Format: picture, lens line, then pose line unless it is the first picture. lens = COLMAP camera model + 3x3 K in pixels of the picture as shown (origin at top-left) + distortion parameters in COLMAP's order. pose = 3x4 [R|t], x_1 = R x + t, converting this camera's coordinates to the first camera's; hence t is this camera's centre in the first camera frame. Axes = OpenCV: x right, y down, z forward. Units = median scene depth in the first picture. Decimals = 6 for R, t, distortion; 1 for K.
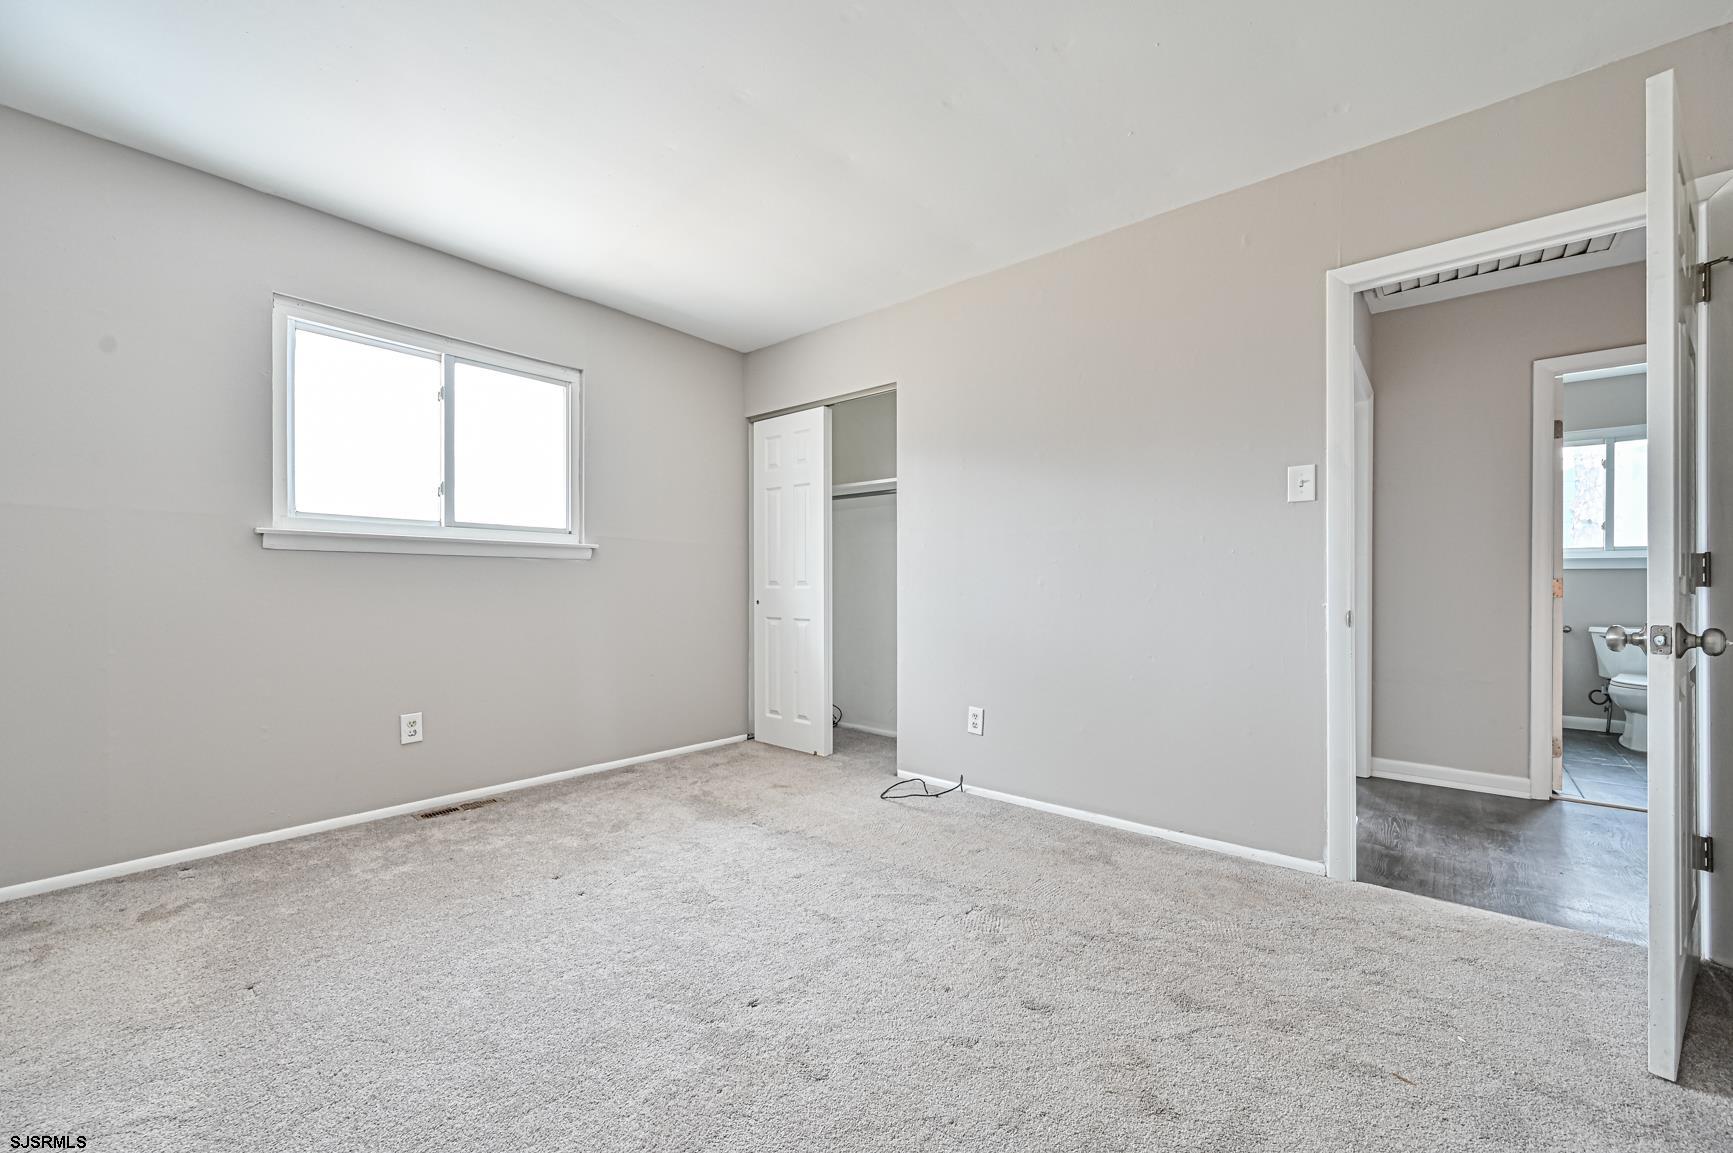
lens RADIAL K [[681.9, 0, 871.4], [0, 681.9, 591.0], [0, 0, 1]] dist [-0.000539, 0.000499]
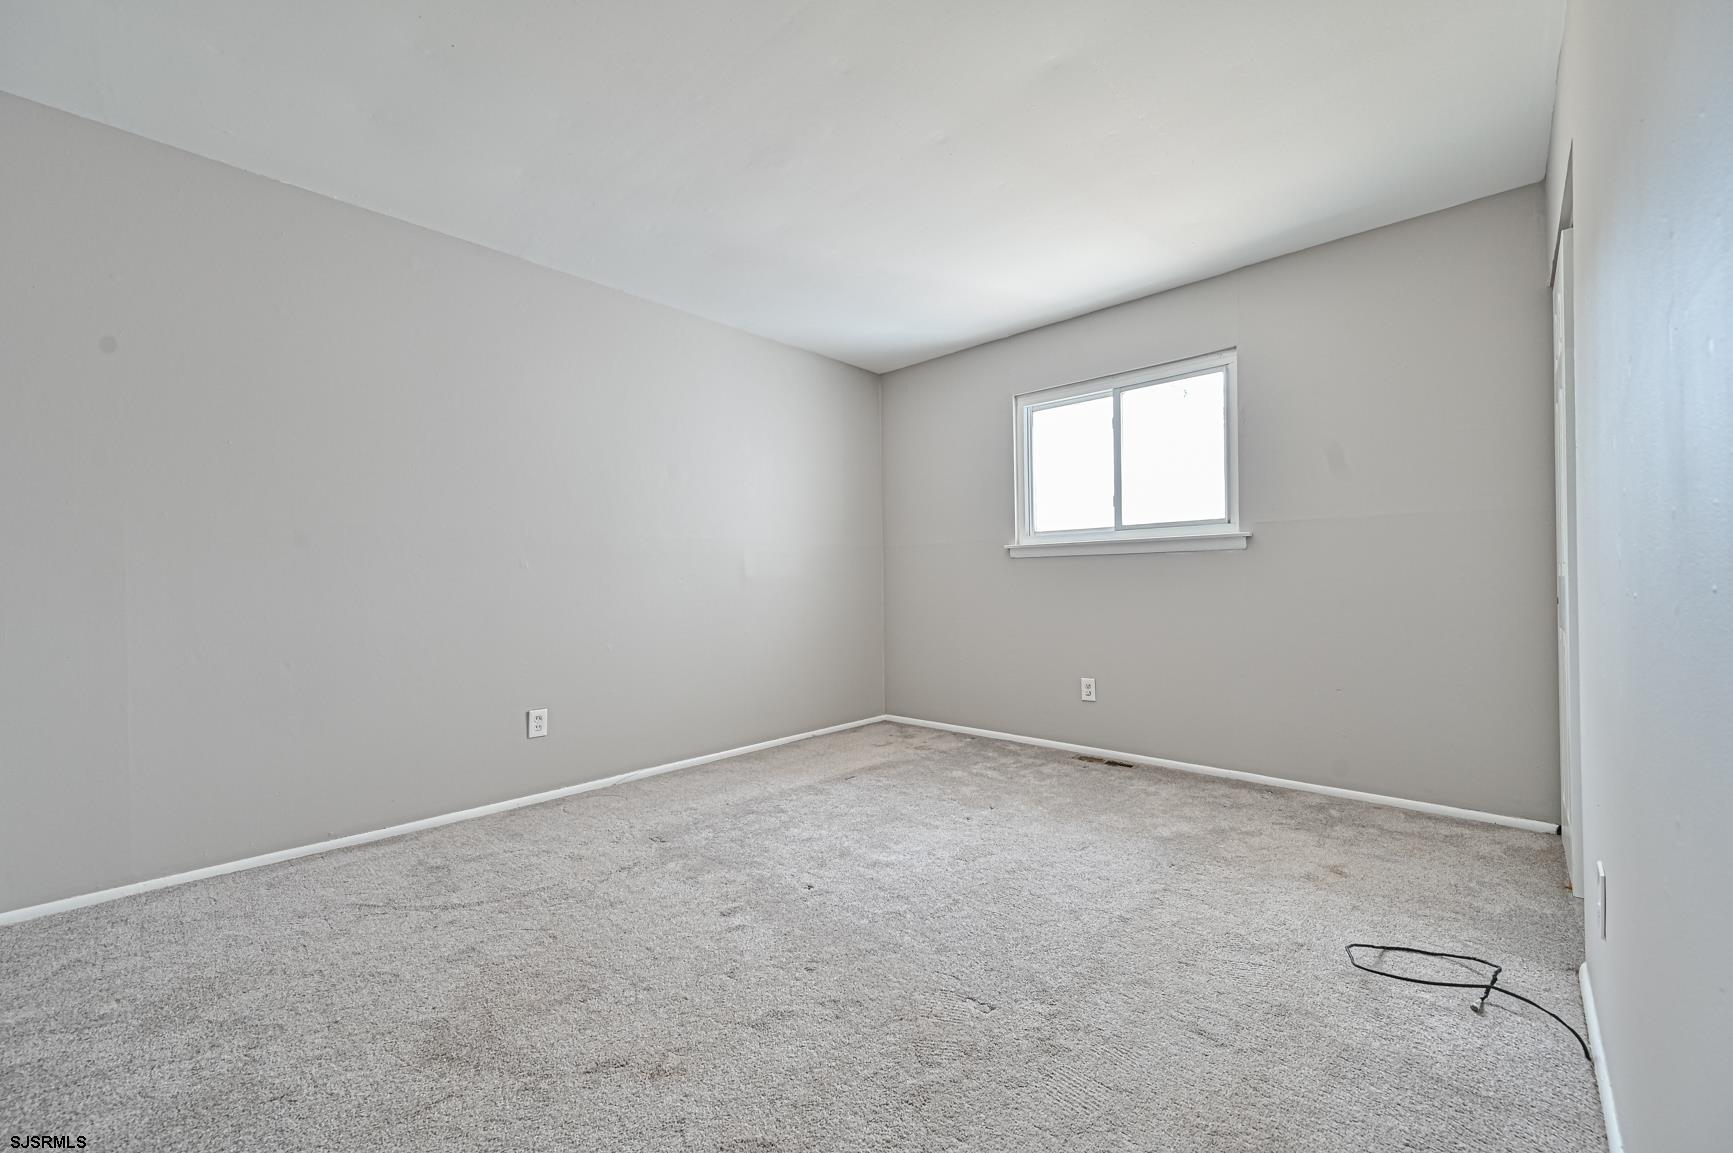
lens RADIAL K [[681.9, 0, 867.9], [0, 681.9, 593.0], [0, 0, 1]] dist [-0.000539, 0.000499]
pose [[-0.051424, 0.008642, -0.998640, 0.618196], [0.003651, 0.999958, 0.008466, 0.004719], [0.998670, -0.003210, -0.051453, 0.626918]]
